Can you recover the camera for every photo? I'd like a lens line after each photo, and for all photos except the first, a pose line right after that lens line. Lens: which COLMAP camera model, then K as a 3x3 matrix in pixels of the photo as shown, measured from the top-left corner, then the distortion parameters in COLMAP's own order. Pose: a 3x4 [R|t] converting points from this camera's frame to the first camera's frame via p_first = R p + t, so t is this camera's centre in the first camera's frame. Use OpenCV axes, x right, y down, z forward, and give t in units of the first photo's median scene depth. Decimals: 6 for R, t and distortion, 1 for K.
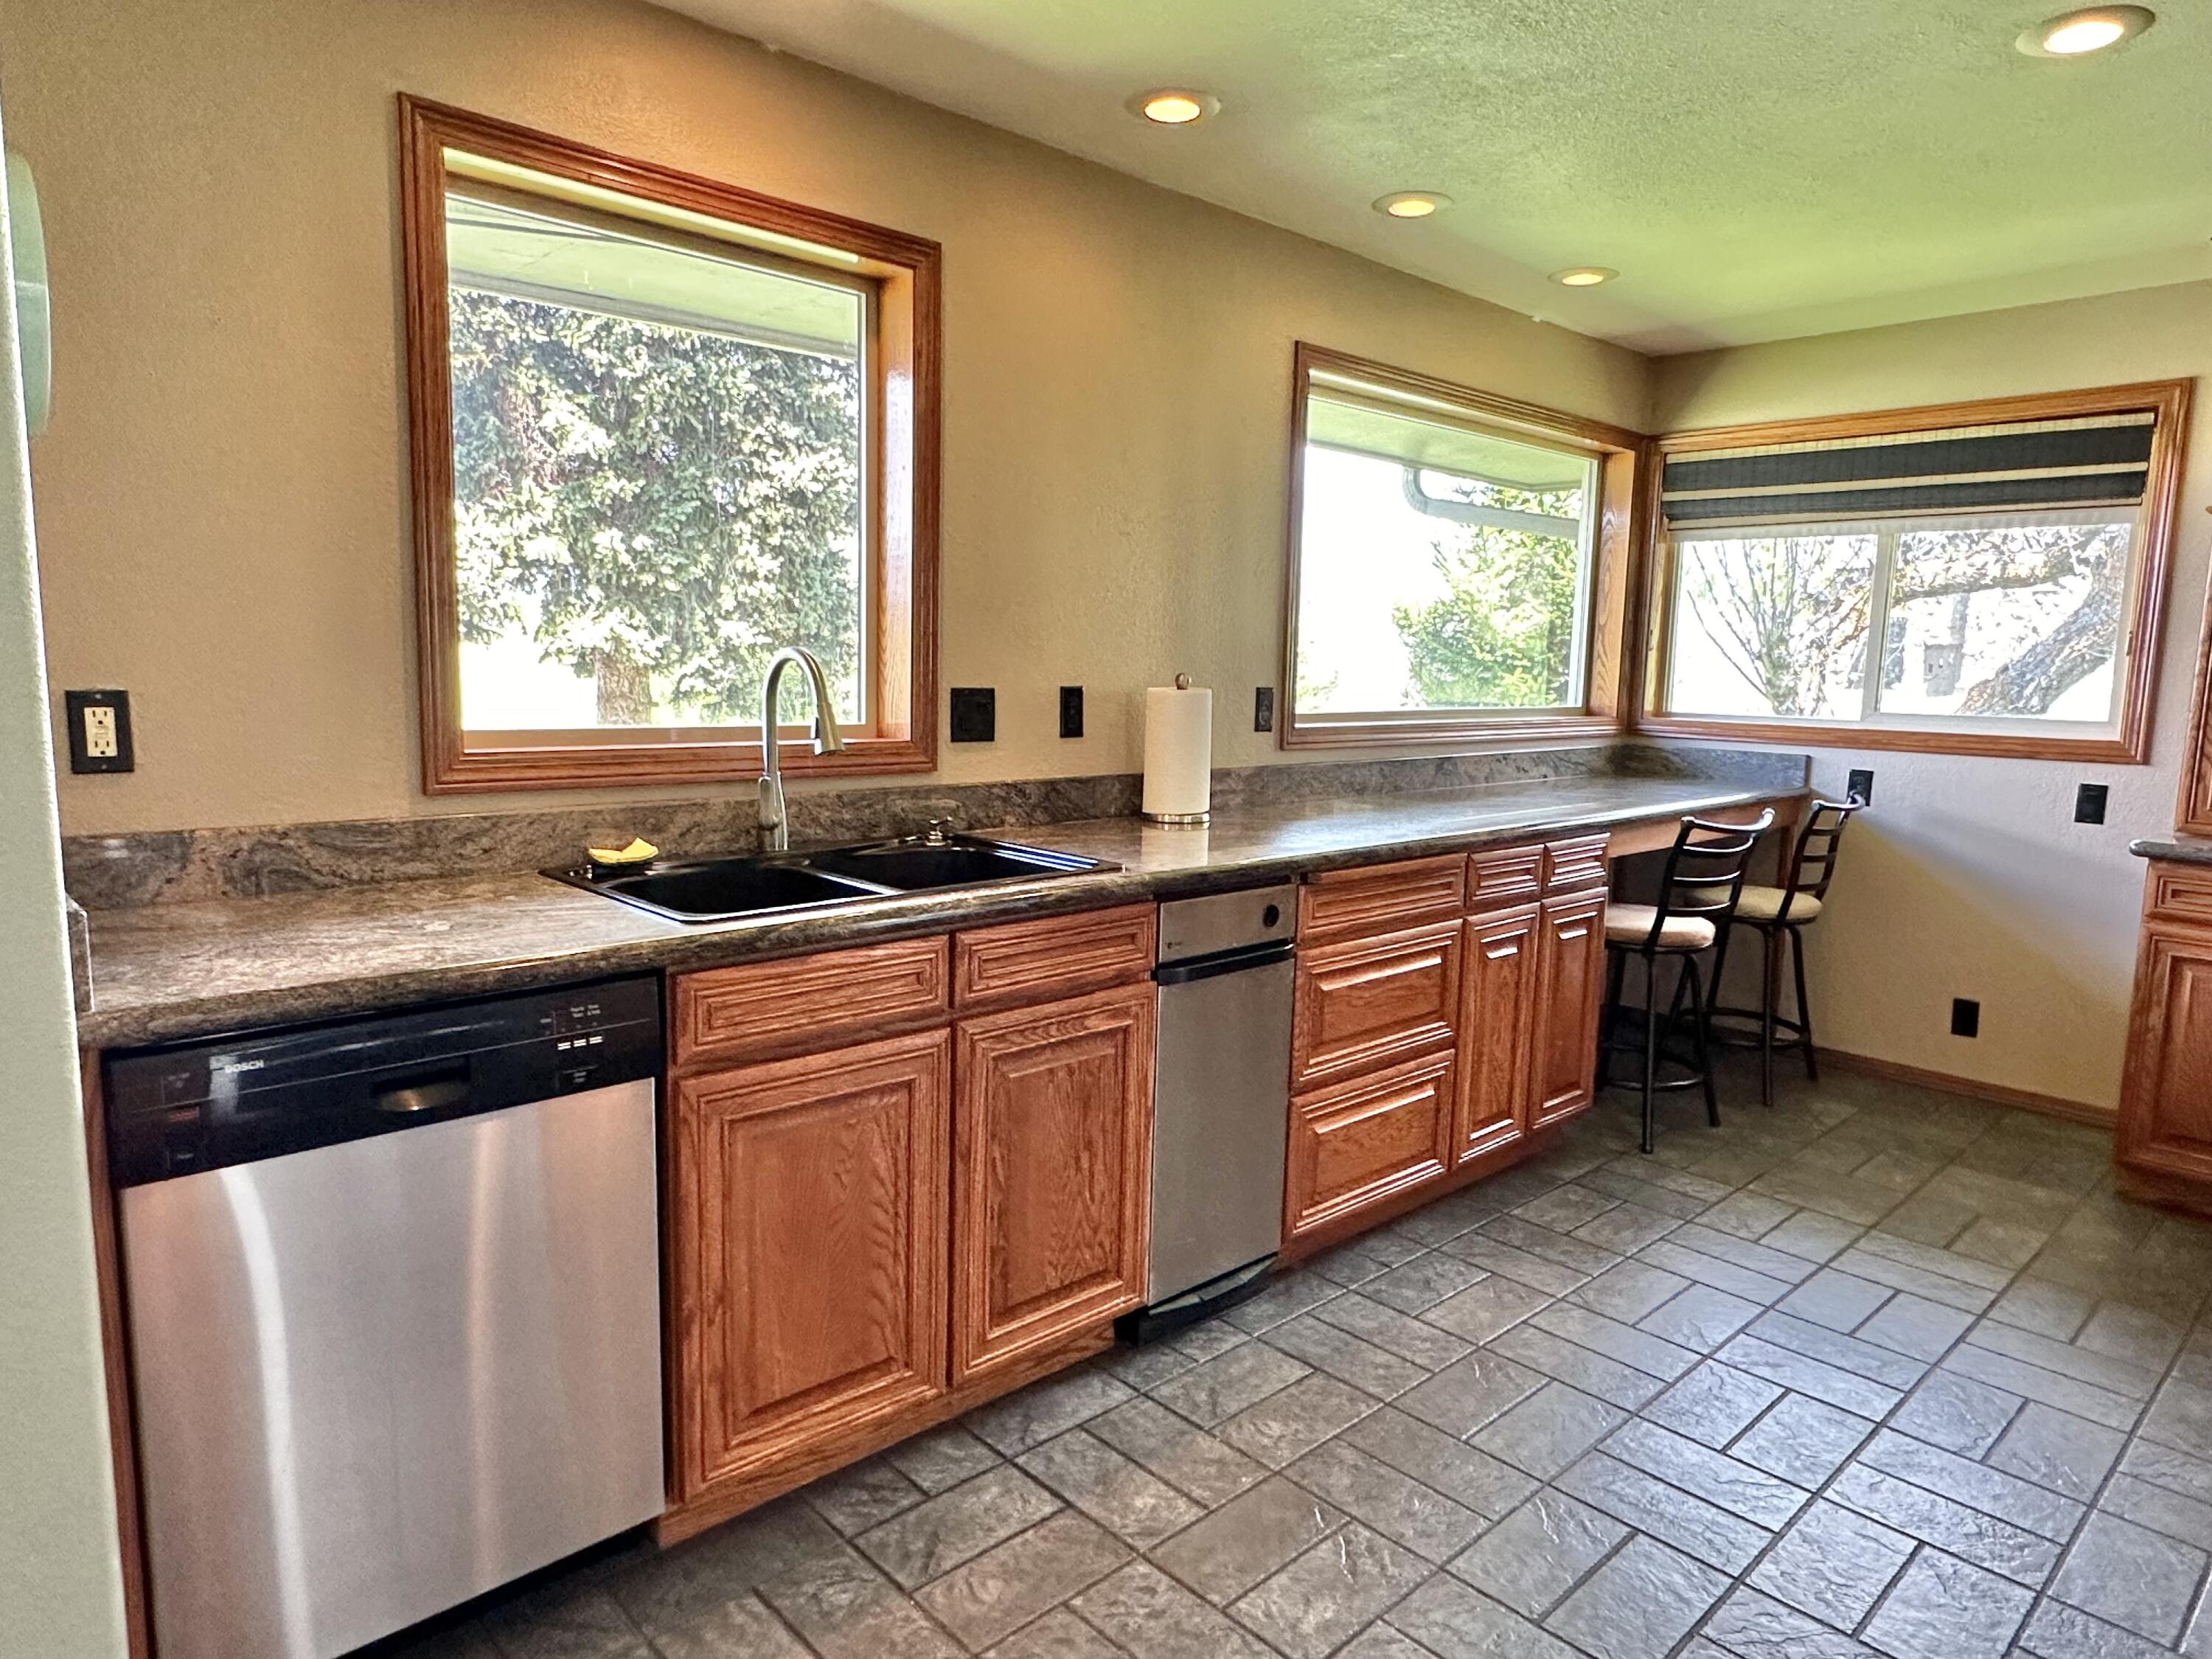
lens RADIAL K [[1366.2, 0, 1112.2], [0, 1366.2, 831.4], [0, 0, 1]] dist [-0.002765, 0.002788]
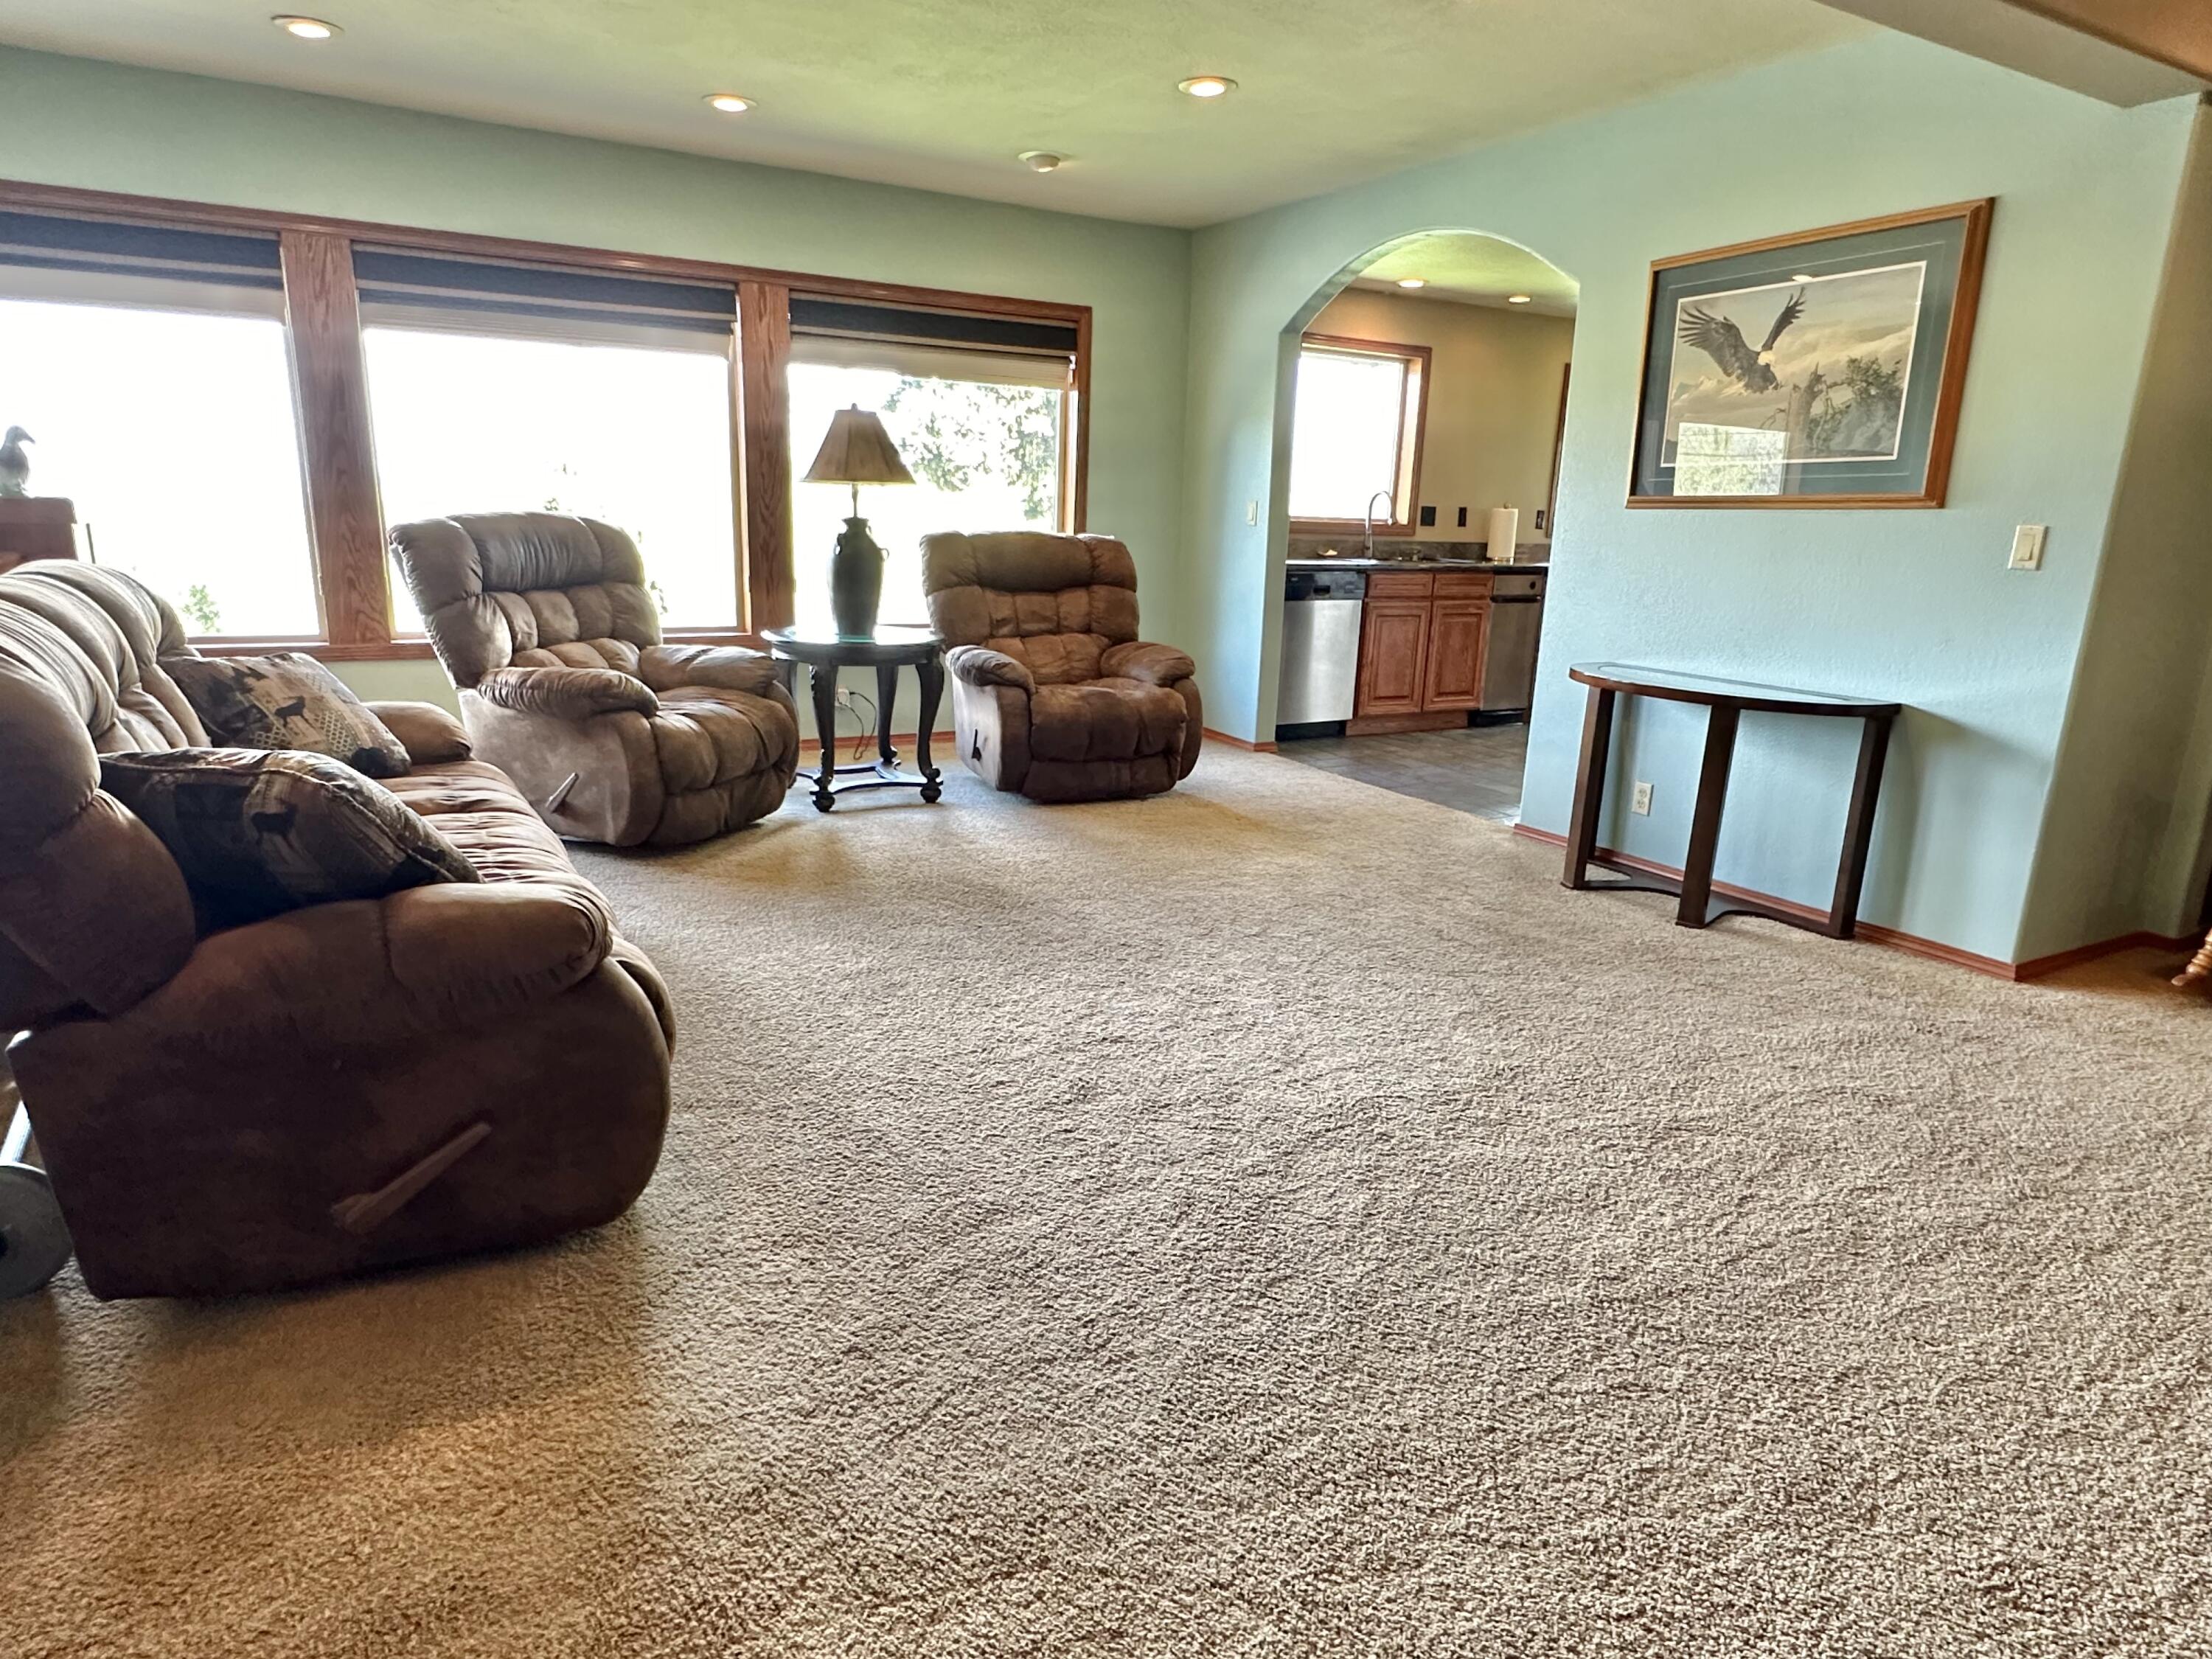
lens RADIAL K [[1316.0, 0, 1098.6], [0, 1316.0, 835.1], [0, 0, 1]] dist [0.001835, 0.000307]
pose [[0.972825, 0.068052, -0.221315, -0.116586], [-0.043014, 0.992311, 0.116053, 0.276782], [0.227511, -0.103380, 0.968272, -1.814401]]
